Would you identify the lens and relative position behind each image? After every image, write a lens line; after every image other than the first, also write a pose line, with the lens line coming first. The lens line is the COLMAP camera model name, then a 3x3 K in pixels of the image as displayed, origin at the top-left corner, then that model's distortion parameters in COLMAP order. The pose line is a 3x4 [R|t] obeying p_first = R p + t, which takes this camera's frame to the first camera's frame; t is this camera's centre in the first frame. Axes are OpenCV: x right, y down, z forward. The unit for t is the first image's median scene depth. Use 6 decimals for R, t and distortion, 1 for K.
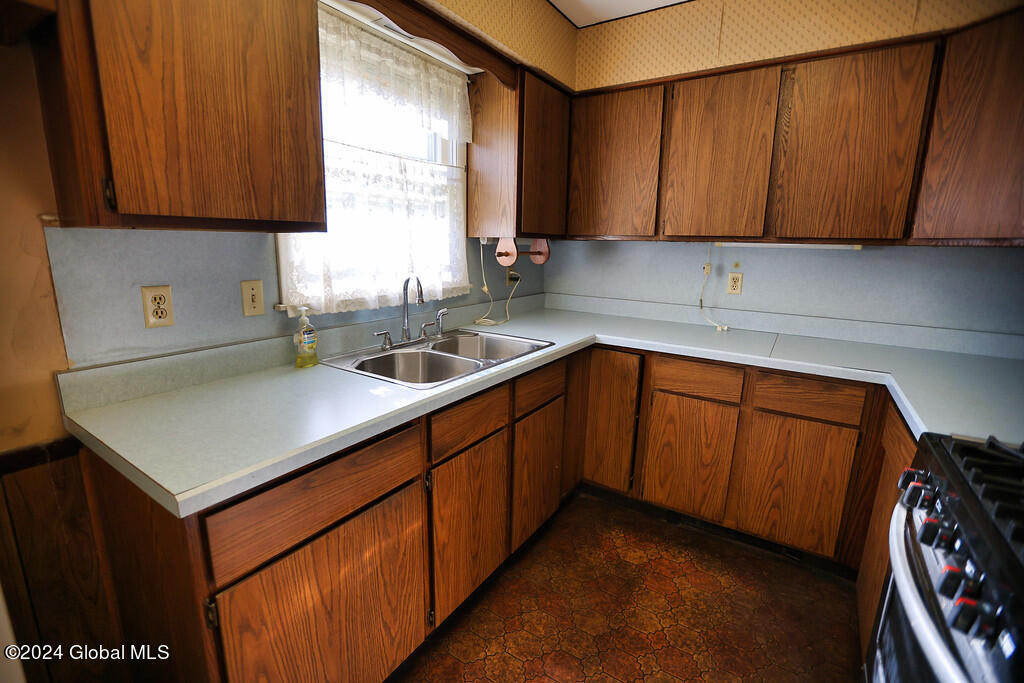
lens RADIAL K [[461.4, 0, 505.3], [0, 461.4, 338.8], [0, 0, 1]] dist [-0.061097, 0.021209]
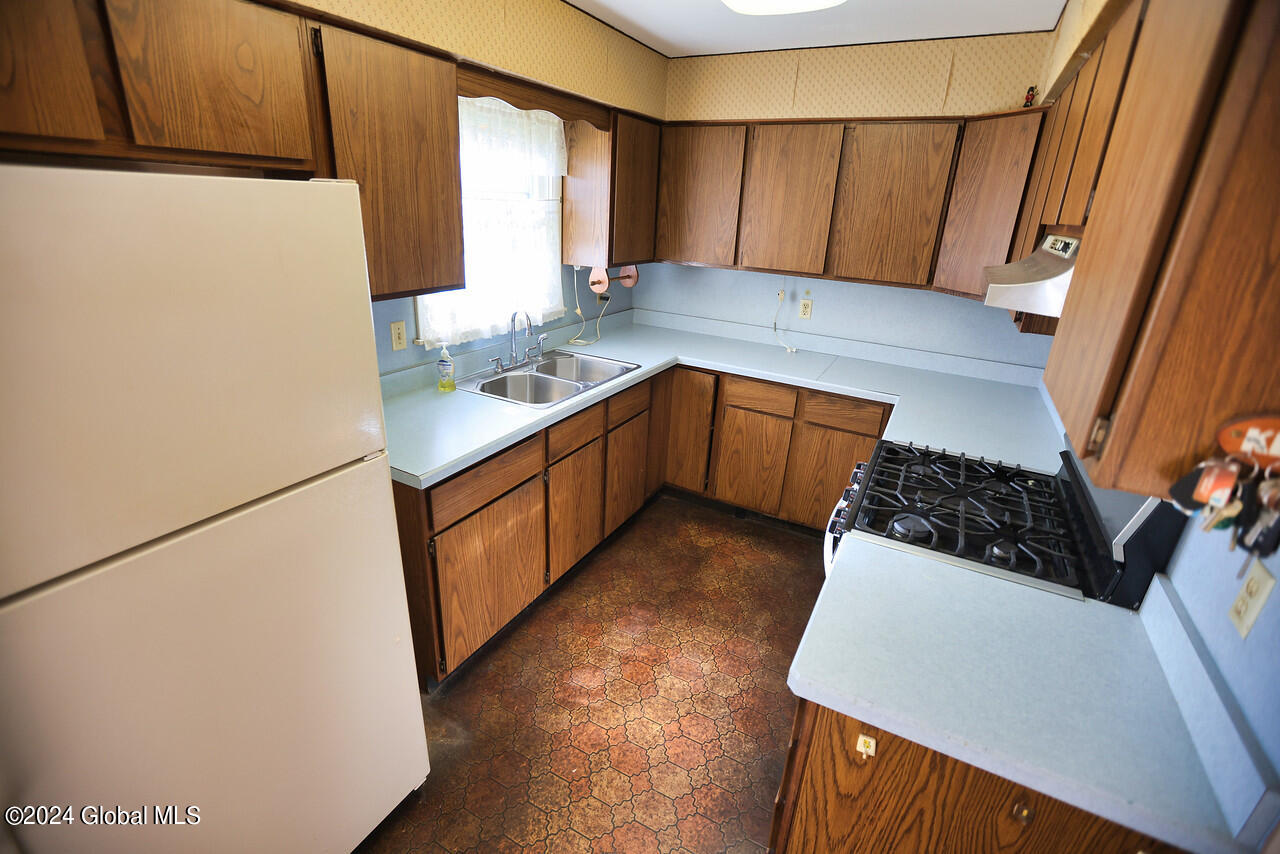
lens RADIAL K [[576.8, 0, 631.6], [0, 576.8, 423.6], [0, 0, 1]] dist [-0.061097, 0.021209]
pose [[0.996479, -0.003408, 0.083772, -0.039933], [-0.010118, 0.986983, 0.160505, -0.081066], [-0.083229, -0.160788, 0.983474, -0.459564]]
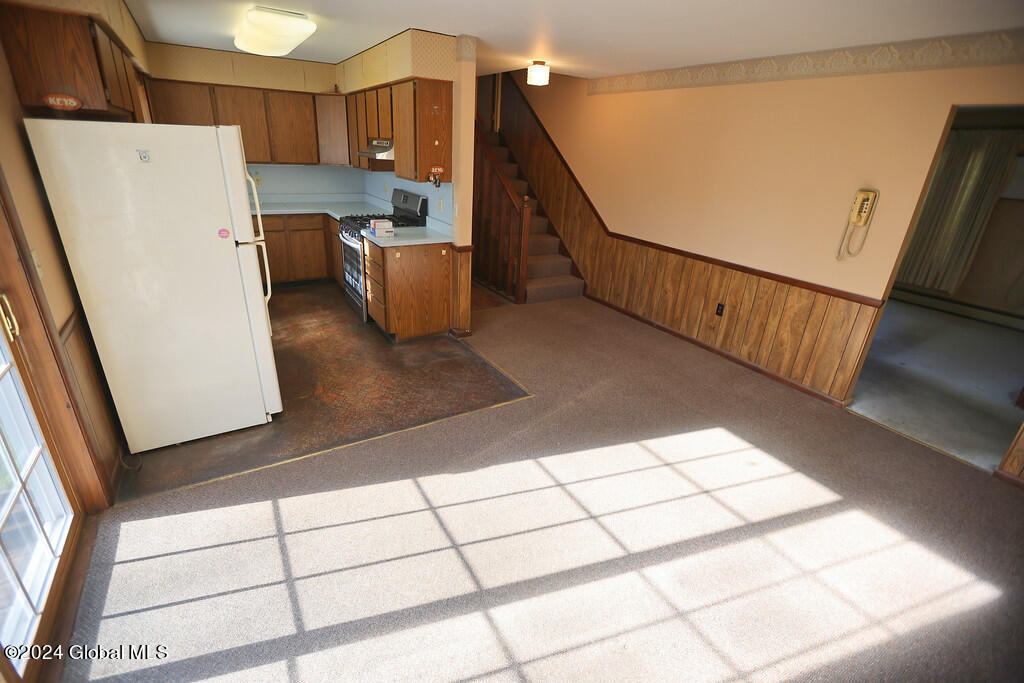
lens RADIAL K [[461.4, 0, 505.3], [0, 461.4, 338.8], [0, 0, 1]] dist [-0.061097, 0.021209]
pose [[0.414996, -0.344680, 0.842006, -1.337893], [0.134097, 0.938526, 0.318099, 0.068128], [-0.899887, -0.019099, 0.435705, -1.267183]]
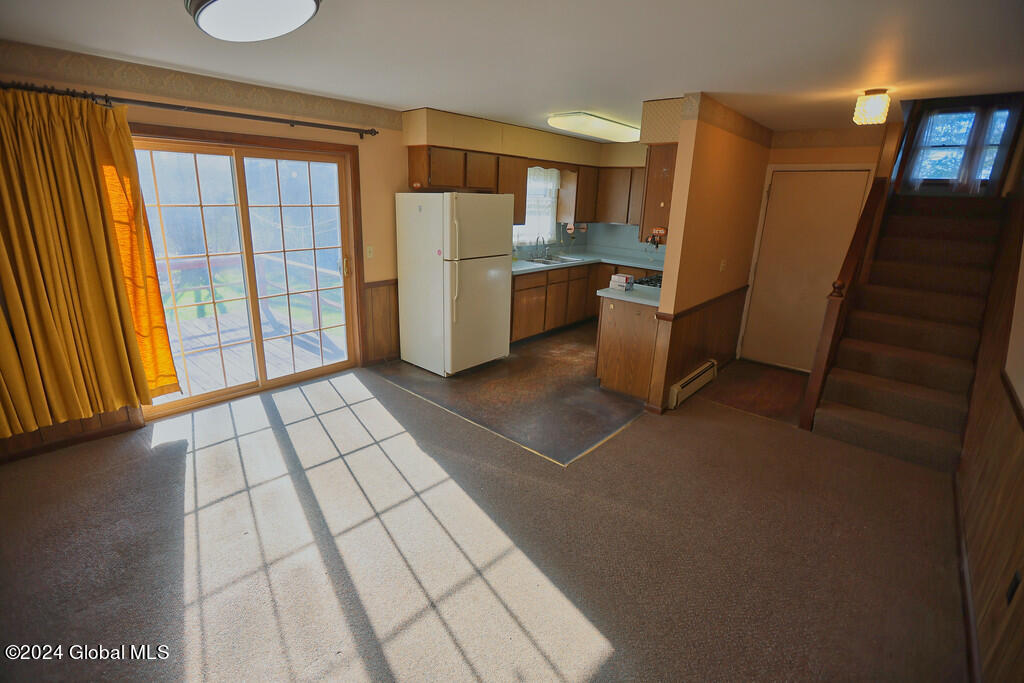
lens RADIAL K [[461.4, 0, 505.3], [0, 461.4, 338.8], [0, 0, 1]] dist [-0.061097, 0.021209]
pose [[0.988965, 0.059045, -0.135872, 0.034153], [-0.045881, 0.994122, 0.098058, 0.252782], [0.140864, -0.090742, 0.985862, -2.111514]]
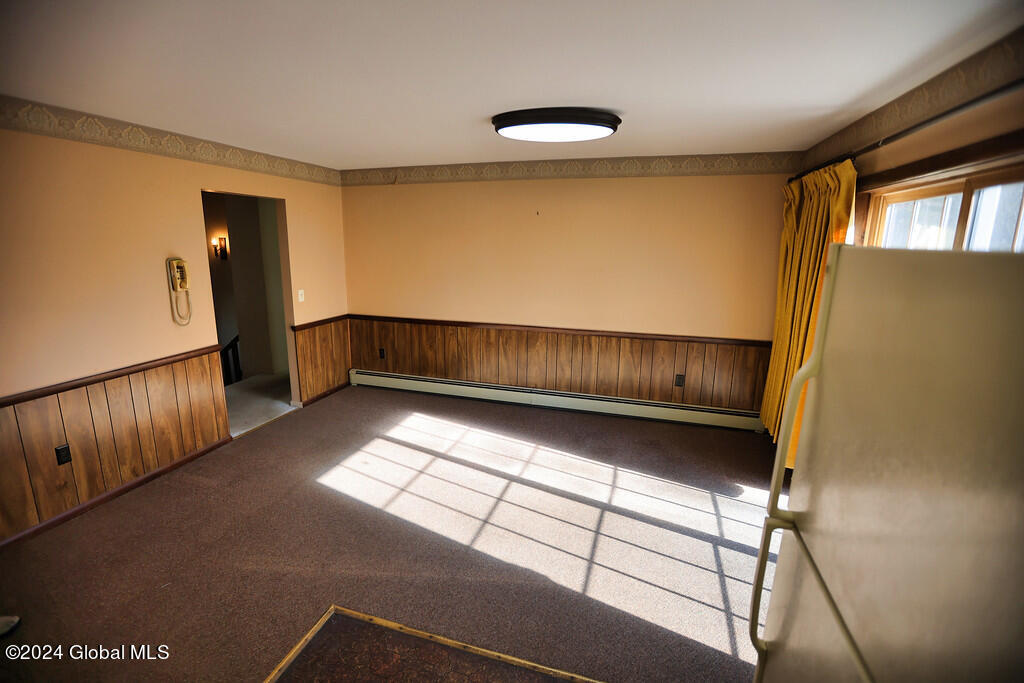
lens RADIAL K [[461.4, 0, 505.3], [0, 461.4, 338.8], [0, 0, 1]] dist [-0.061097, 0.021209]
pose [[-0.960062, 0.029557, -0.278223, -0.062150], [-0.084945, 0.916674, 0.390503, -0.224464], [0.266582, 0.398541, -0.877553, 0.151987]]
